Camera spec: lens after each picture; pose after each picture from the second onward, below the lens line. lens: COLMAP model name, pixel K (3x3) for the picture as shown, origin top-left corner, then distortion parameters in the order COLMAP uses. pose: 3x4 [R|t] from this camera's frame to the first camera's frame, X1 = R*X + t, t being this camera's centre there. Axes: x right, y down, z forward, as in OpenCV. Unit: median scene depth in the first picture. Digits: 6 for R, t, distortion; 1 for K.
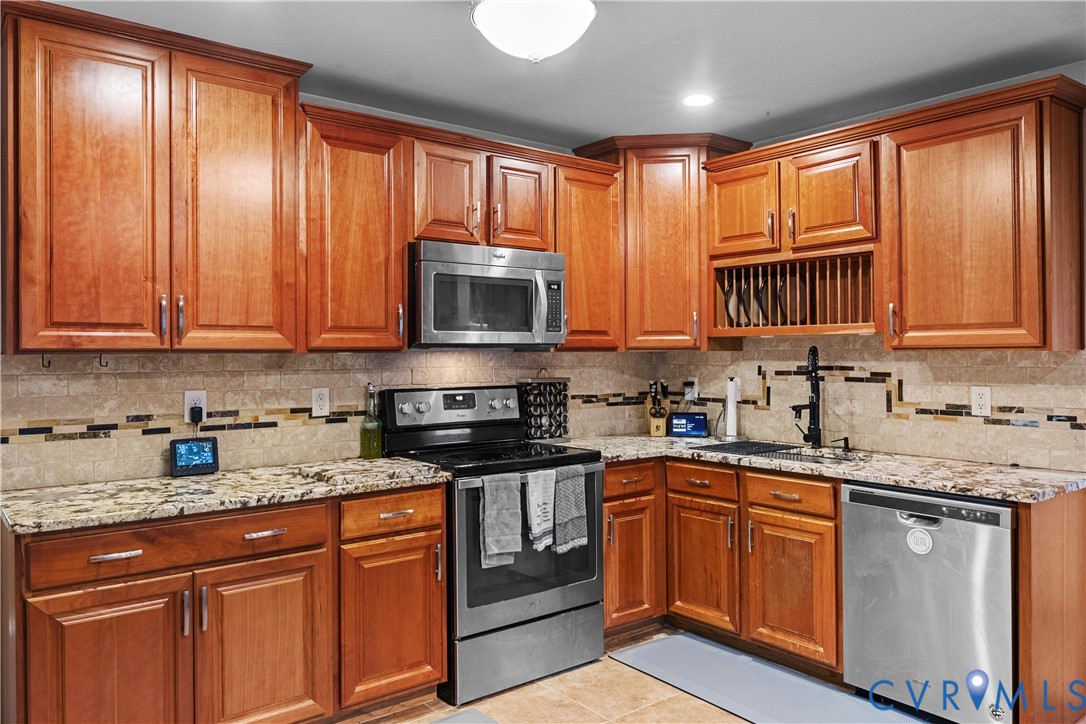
lens RADIAL K [[777.9, 0, 539.5], [0, 777.9, 355.4], [0, 0, 1]] dist [0.004420, -0.006058]
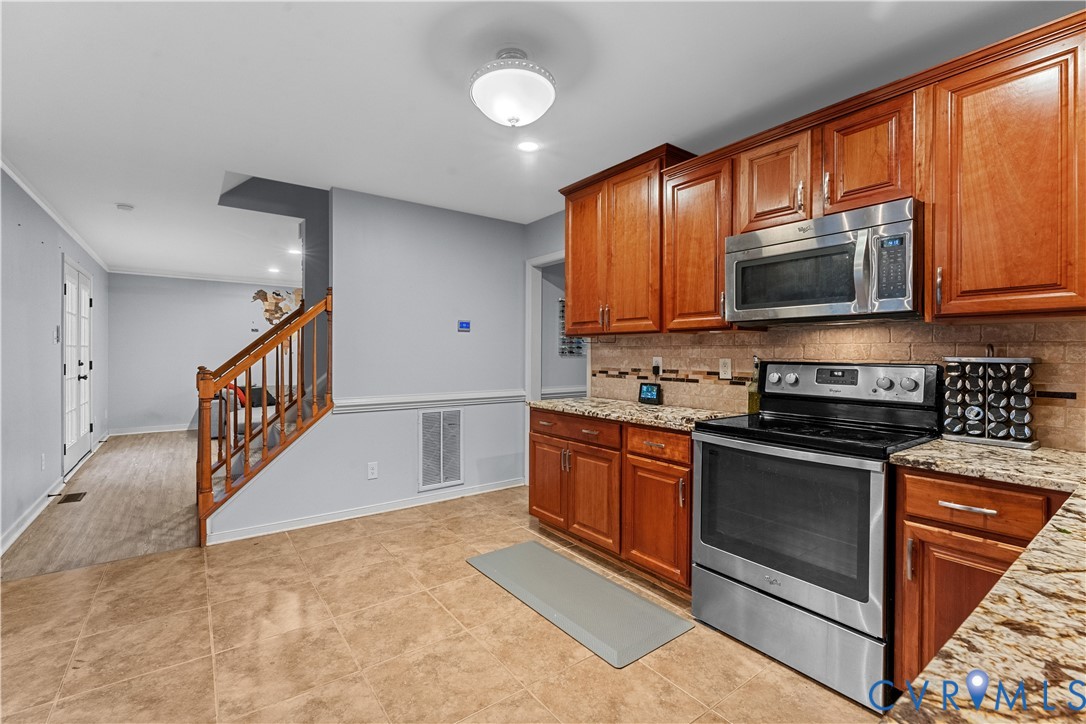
lens RADIAL K [[481.1, 0, 545.8], [0, 481.1, 353.7], [0, 0, 1]] dist [0.000788, -0.000425]
pose [[-0.031055, 0.004247, -0.999509, 0.618967], [-0.005358, 0.999976, 0.004416, 0.033177], [0.999503, 0.005493, -0.031032, 0.745288]]
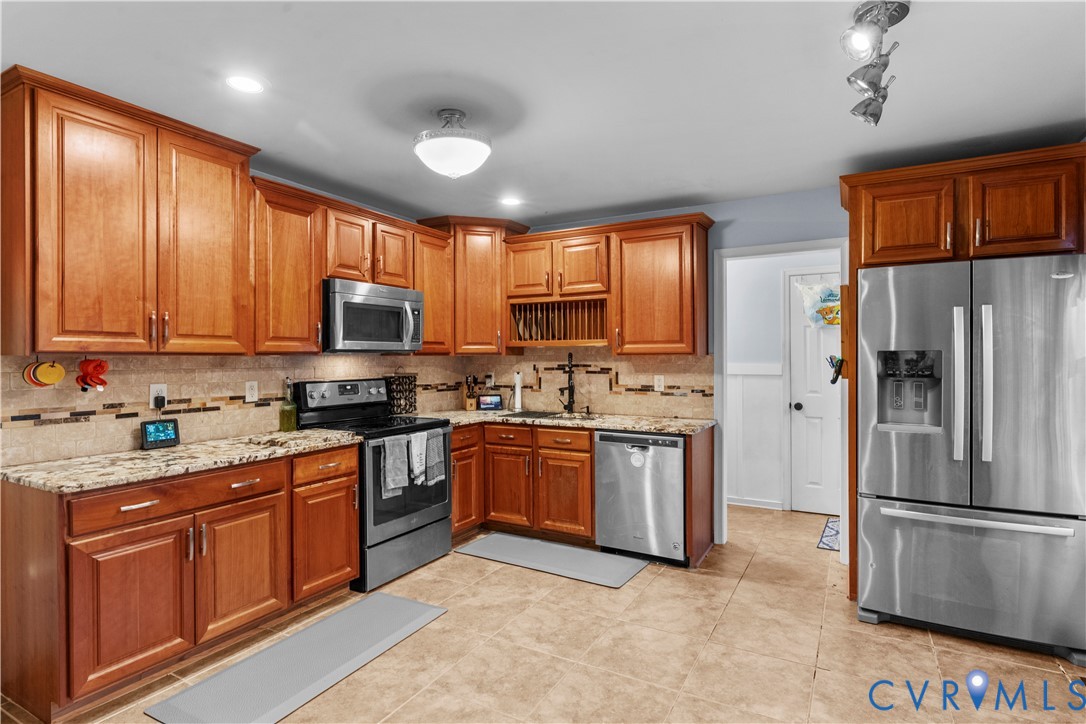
lens RADIAL K [[556.7, 0, 538.6], [0, 556.7, 359.1], [0, 0, 1]] dist [0.004663, -0.002375]
pose [[0.926688, 0.000652, 0.375831, -0.191725], [-0.000184, 0.999999, -0.001282, 0.004132], [-0.375832, 0.001119, 0.926687, -0.107836]]
